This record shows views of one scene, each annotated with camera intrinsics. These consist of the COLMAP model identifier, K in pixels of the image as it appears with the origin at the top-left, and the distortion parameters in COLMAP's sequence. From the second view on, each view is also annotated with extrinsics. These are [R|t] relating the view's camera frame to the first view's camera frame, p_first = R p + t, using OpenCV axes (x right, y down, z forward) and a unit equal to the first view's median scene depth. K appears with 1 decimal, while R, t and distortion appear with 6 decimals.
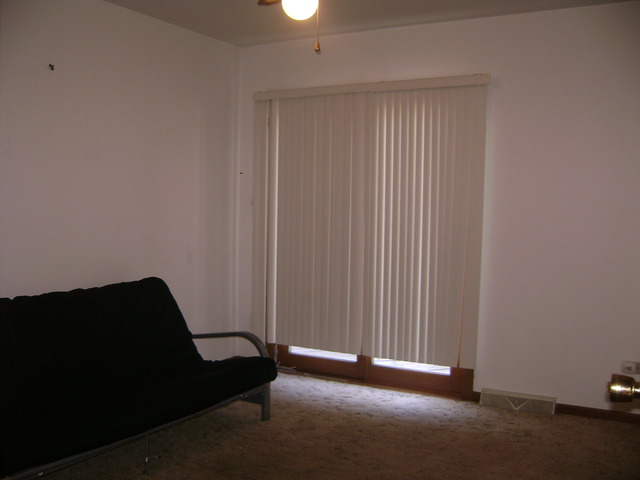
lens RADIAL K [[665.9, 0, 309.7], [0, 665.9, 238.7], [0, 0, 1]] dist [-0.156350, 0.120920]
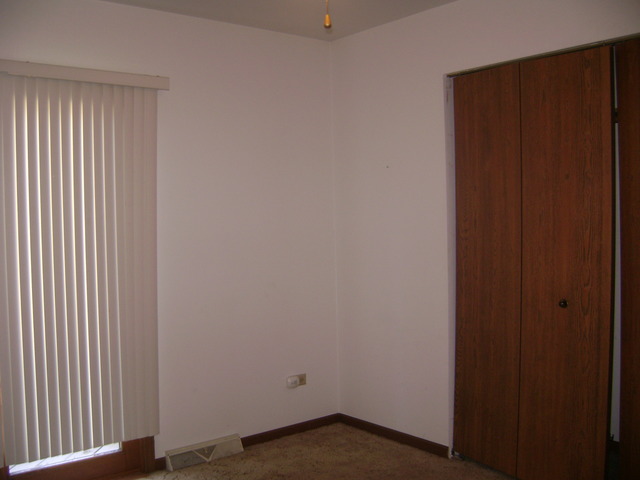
lens RADIAL K [[665.9, 0, 309.7], [0, 665.9, 238.7], [0, 0, 1]] dist [-0.156350, 0.120920]
pose [[0.310640, -0.061204, 0.948555, -0.459799], [0.047341, 0.997683, 0.048870, -0.078815], [-0.949348, 0.029725, 0.312818, 0.546585]]
